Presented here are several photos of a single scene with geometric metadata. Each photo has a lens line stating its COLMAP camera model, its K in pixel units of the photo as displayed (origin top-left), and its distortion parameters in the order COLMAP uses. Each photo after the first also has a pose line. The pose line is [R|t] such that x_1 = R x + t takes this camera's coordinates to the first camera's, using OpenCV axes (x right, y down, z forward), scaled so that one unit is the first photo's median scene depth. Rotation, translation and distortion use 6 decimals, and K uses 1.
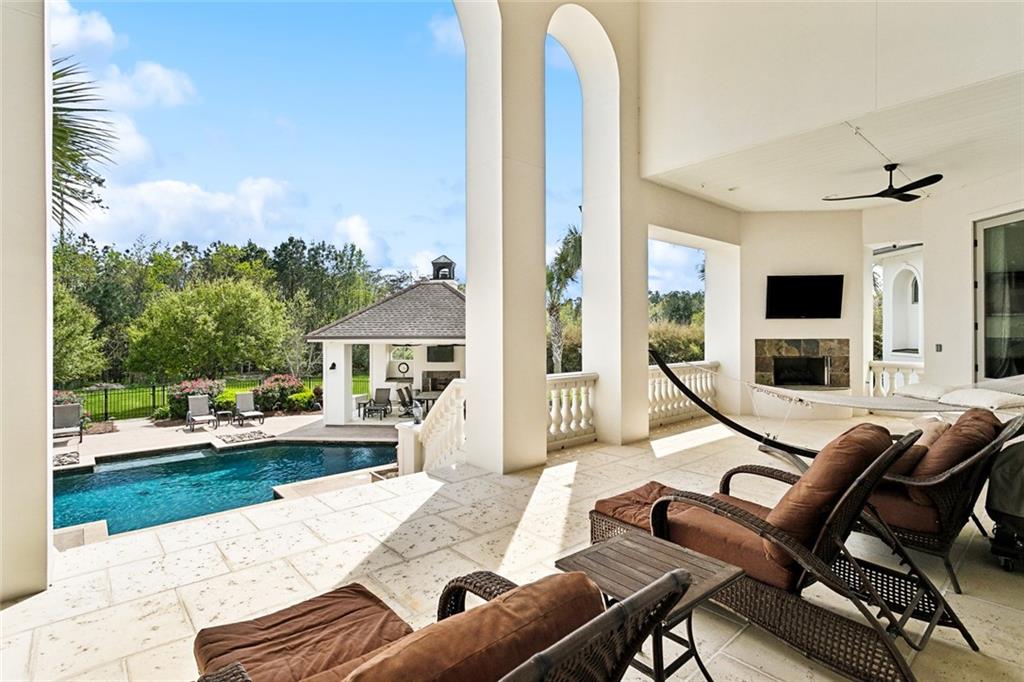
lens RADIAL K [[500.3, 0, 512.0], [0, 500.3, 341.0], [0, 0, 1]] dist [0.002976, 0.001423]
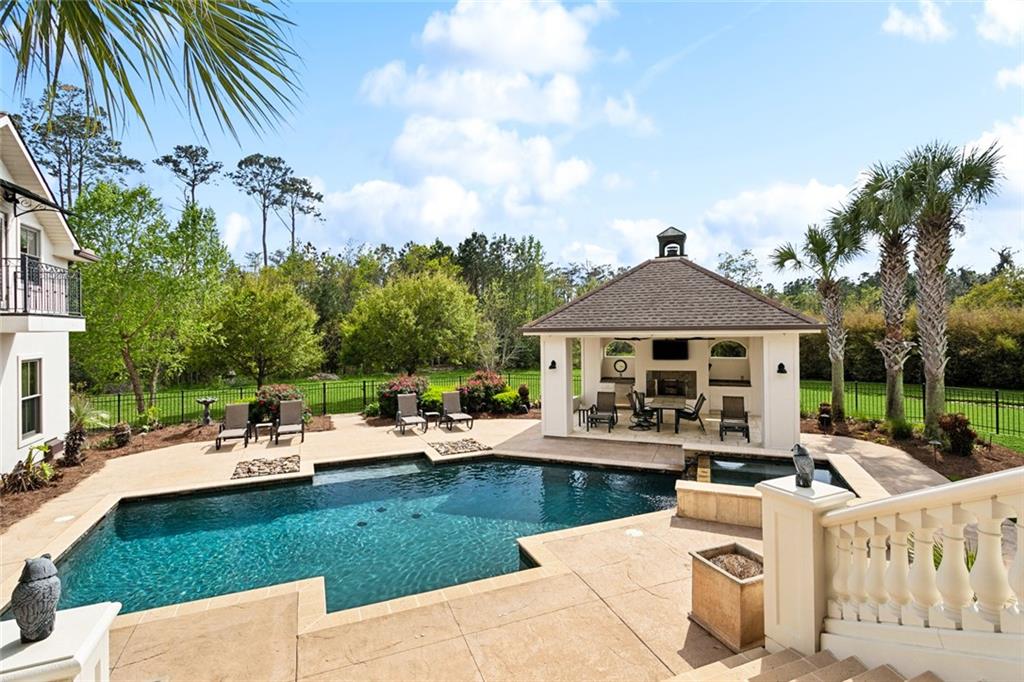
lens RADIAL K [[483.8, 0, 509.2], [0, 483.8, 336.2], [0, 0, 1]] dist [0.000833, 0.000856]
pose [[0.950273, -0.004713, -0.311382, -0.124879], [0.006092, 0.999975, 0.003455, 0.000186], [0.311358, -0.005180, 0.950279, 0.156799]]
